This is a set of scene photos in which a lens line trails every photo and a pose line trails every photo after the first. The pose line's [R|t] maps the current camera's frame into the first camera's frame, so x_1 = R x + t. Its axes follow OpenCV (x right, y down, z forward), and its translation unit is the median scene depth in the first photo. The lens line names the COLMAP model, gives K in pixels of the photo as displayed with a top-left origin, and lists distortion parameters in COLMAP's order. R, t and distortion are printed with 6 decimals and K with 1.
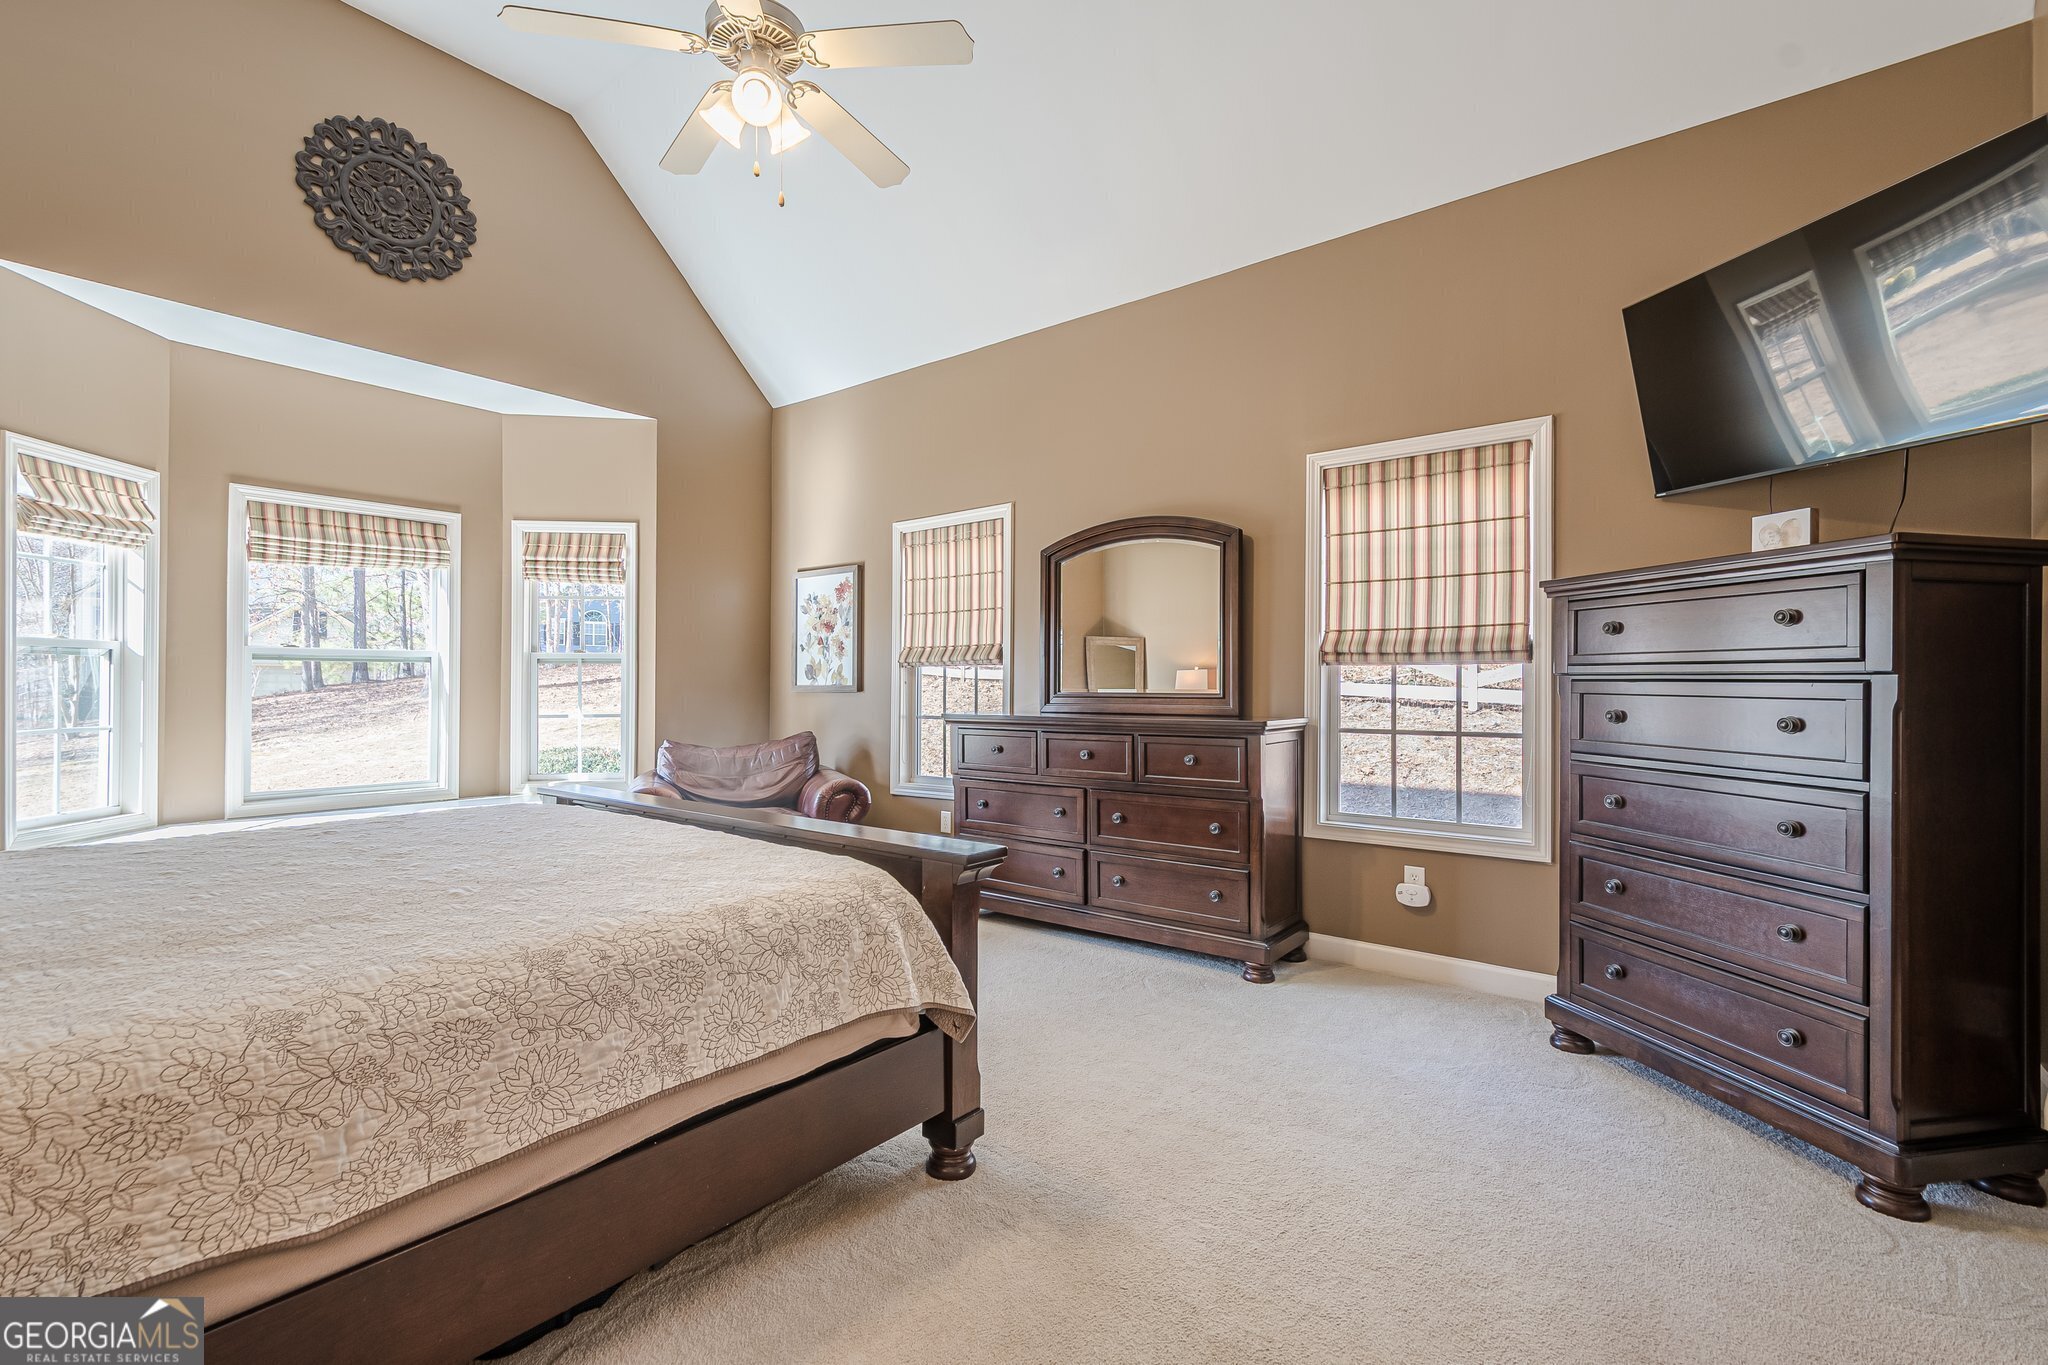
lens RADIAL K [[889.4, 0, 1076.9], [0, 889.4, 685.3], [0, 0, 1]] dist [-0.023223, 0.000205]
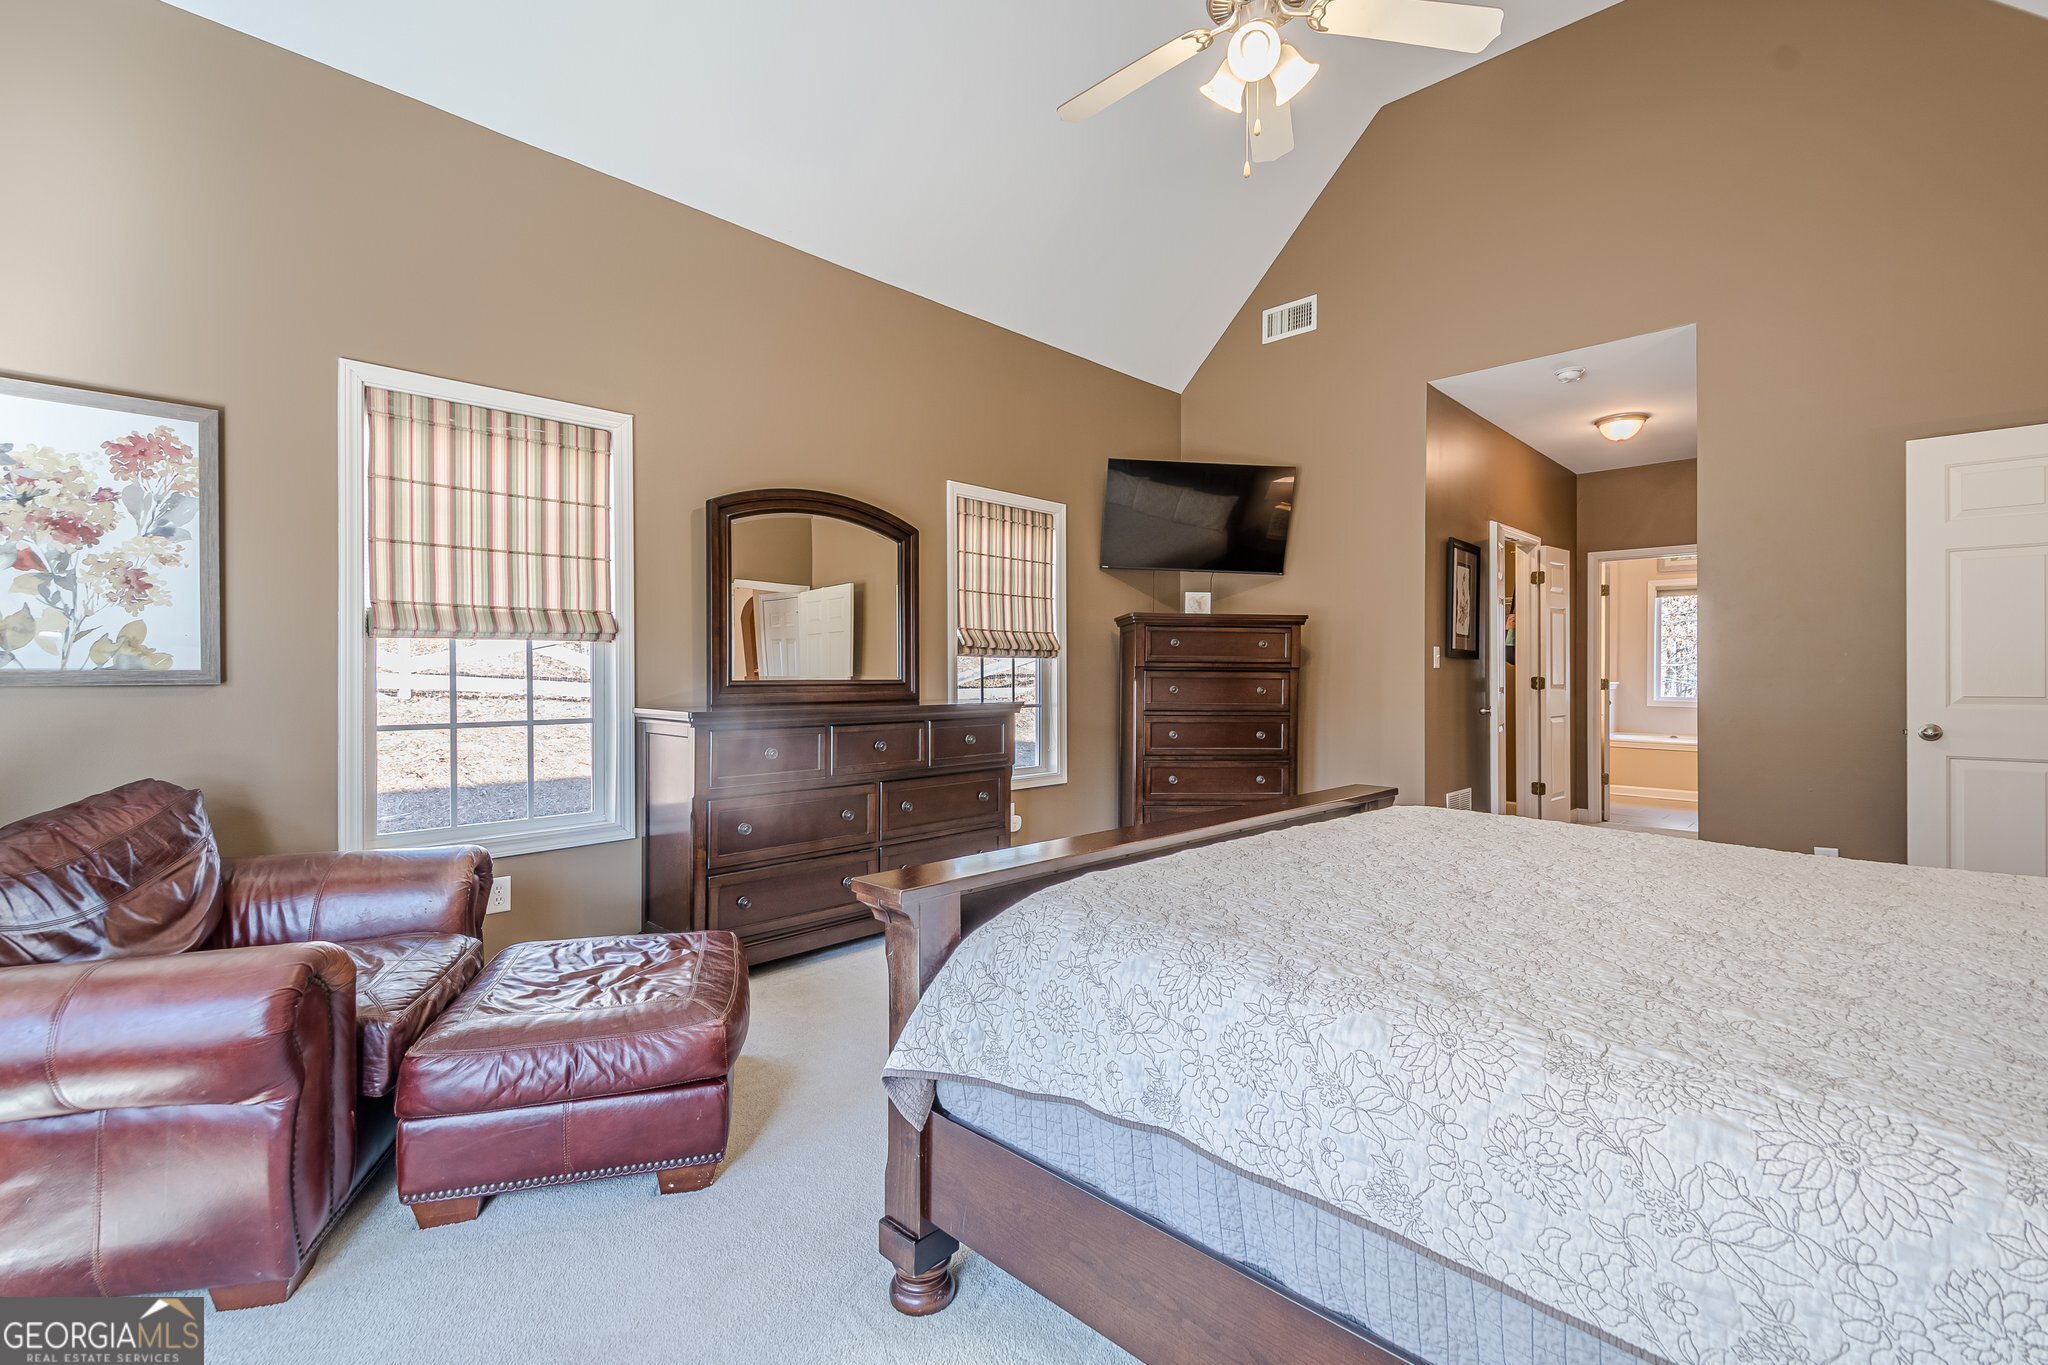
lens RADIAL K [[889.4, 0, 1076.9], [0, 889.4, 685.3], [0, 0, 1]] dist [-0.023223, 0.000205]
pose [[0.107857, -0.011972, 0.994094, -0.644832], [-0.004153, 0.999913, 0.012492, 0.000689], [-0.994158, -0.005475, 0.107798, 0.493429]]
